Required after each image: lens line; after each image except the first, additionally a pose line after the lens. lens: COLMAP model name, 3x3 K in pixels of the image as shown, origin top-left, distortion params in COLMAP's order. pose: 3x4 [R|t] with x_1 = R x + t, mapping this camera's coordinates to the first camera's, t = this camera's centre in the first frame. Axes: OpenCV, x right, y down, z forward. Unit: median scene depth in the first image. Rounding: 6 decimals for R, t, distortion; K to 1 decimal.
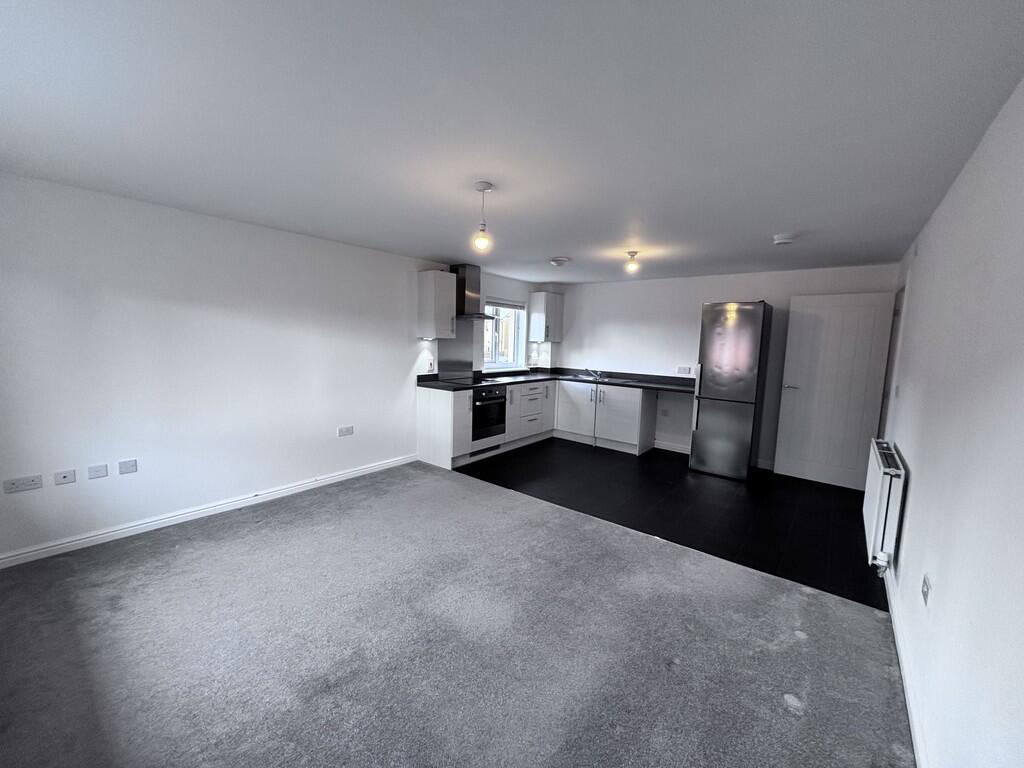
lens RADIAL K [[409.9, 0, 511.4], [0, 409.9, 378.9], [0, 0, 1]] dist [-0.001053, -0.000267]
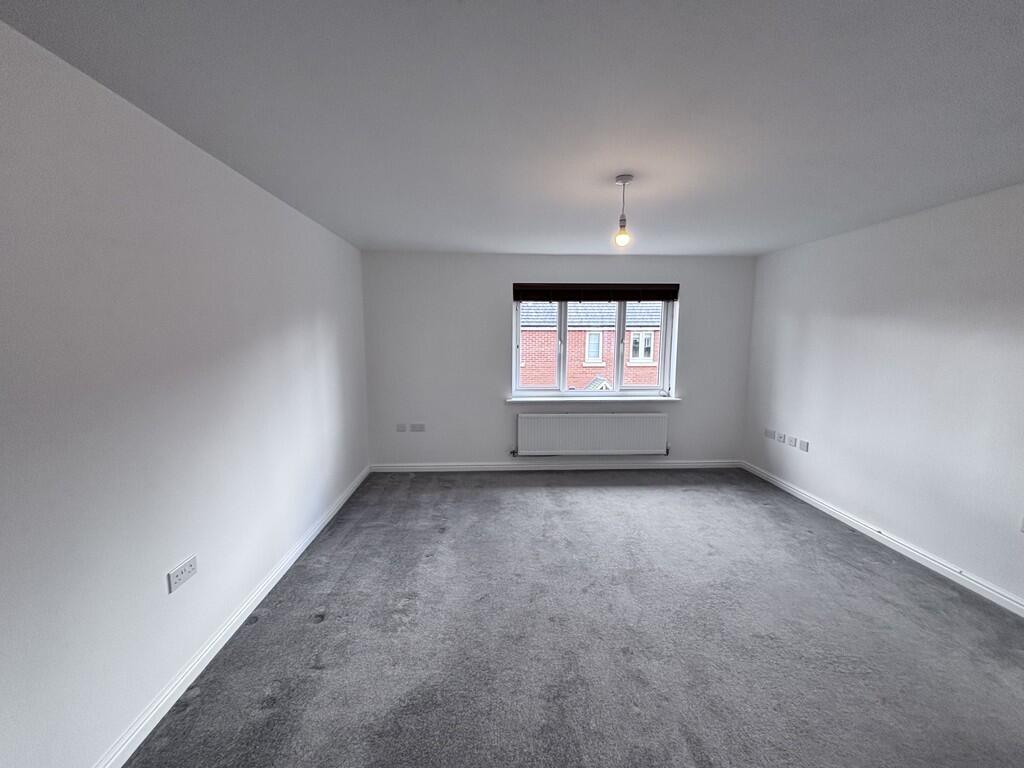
lens RADIAL K [[409.9, 0, 511.4], [0, 409.9, 378.9], [0, 0, 1]] dist [-0.001053, -0.000267]
pose [[-0.736668, 0.040556, -0.675037, 0.737401], [-0.095796, 0.981876, 0.163534, -0.140487], [0.669435, 0.185136, -0.719432, 1.497704]]
